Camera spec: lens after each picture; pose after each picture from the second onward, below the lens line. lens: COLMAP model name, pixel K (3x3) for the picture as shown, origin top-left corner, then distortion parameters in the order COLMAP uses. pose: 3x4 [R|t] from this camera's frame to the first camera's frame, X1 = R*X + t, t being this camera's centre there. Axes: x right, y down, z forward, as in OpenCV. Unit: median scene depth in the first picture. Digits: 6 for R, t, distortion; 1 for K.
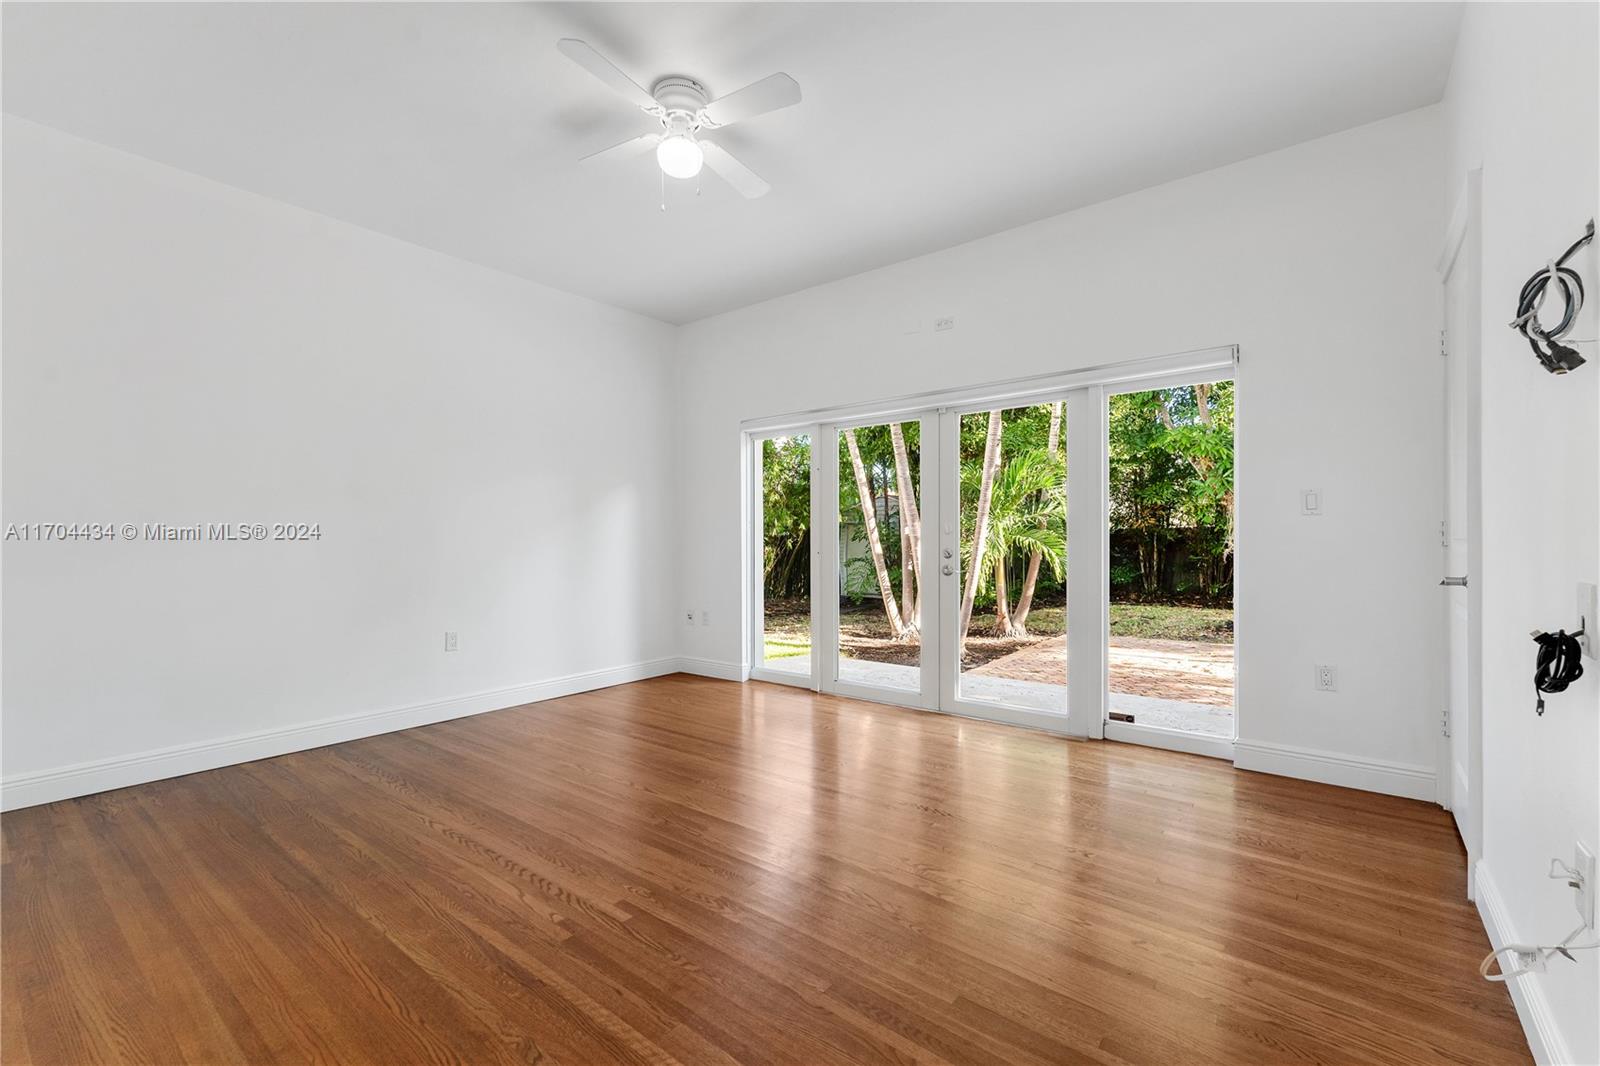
lens RADIAL K [[661.7, 0, 809.0], [0, 661.7, 537.3], [0, 0, 1]] dist [0.005085, 0.000492]
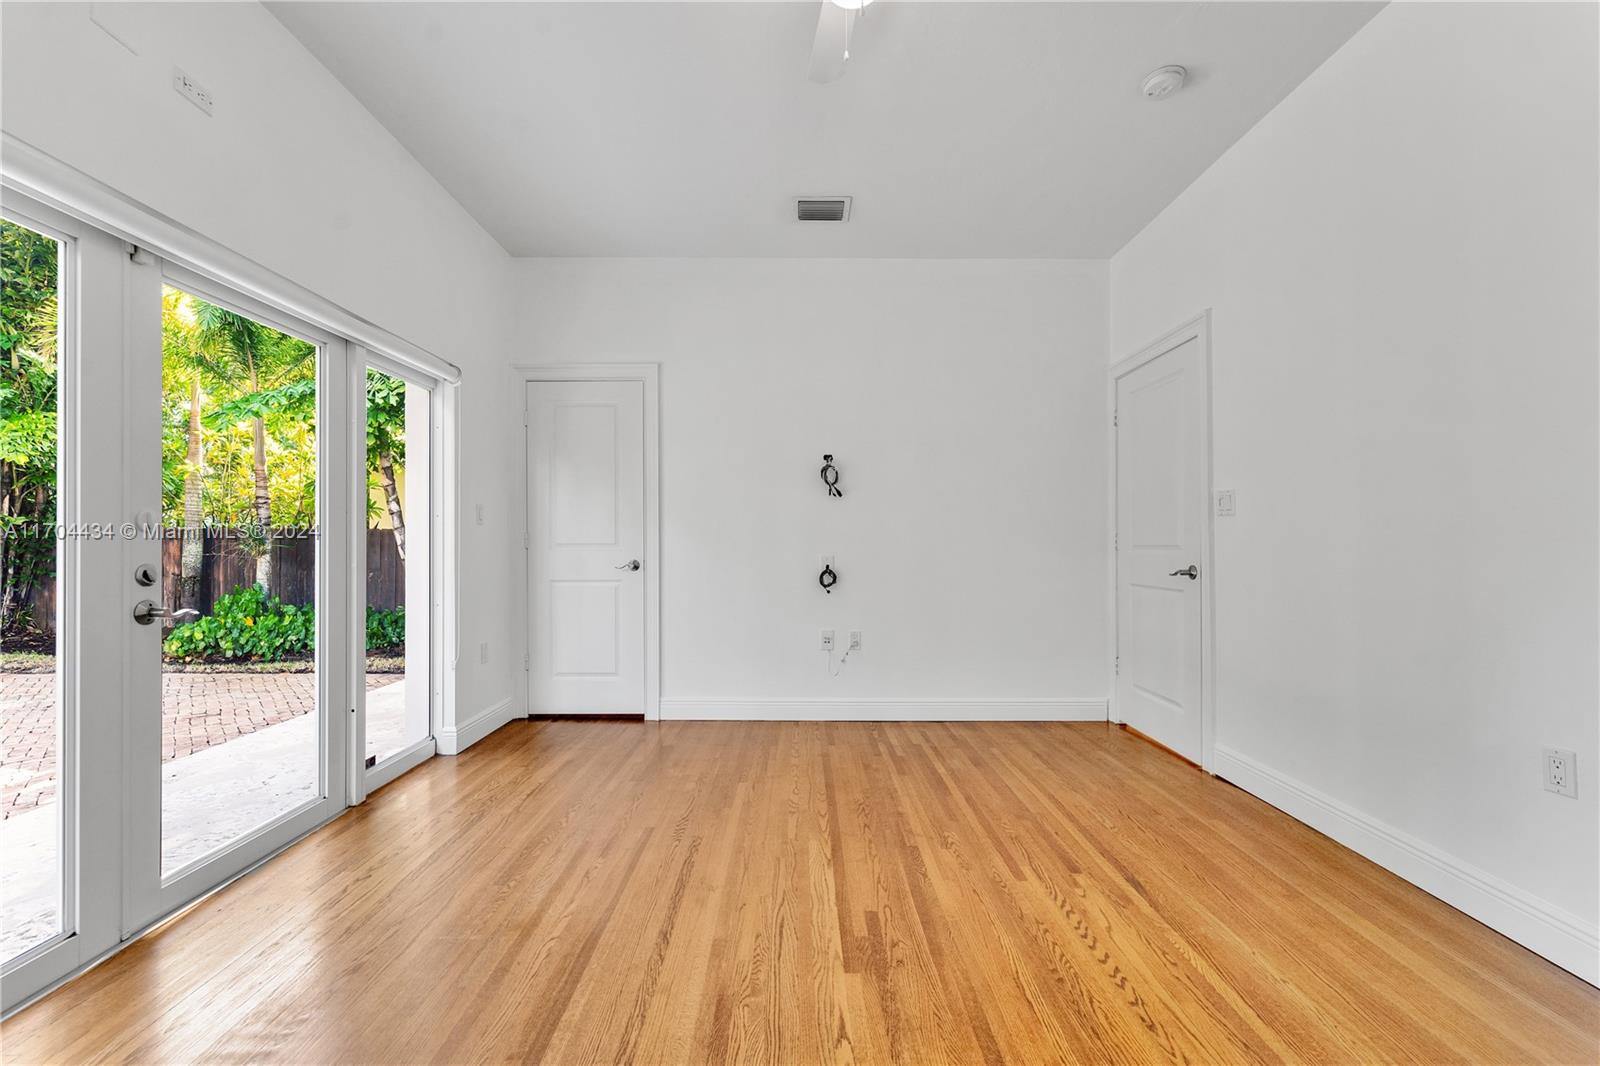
lens RADIAL K [[661.7, 0, 808.1], [0, 661.7, 541.7], [0, 0, 1]] dist [0.005085, 0.000492]
pose [[-0.622161, 0.006064, 0.782866, -0.901547], [-0.003672, 0.999936, -0.010664, 0.010254], [-0.782881, -0.009510, -0.622099, 1.912959]]
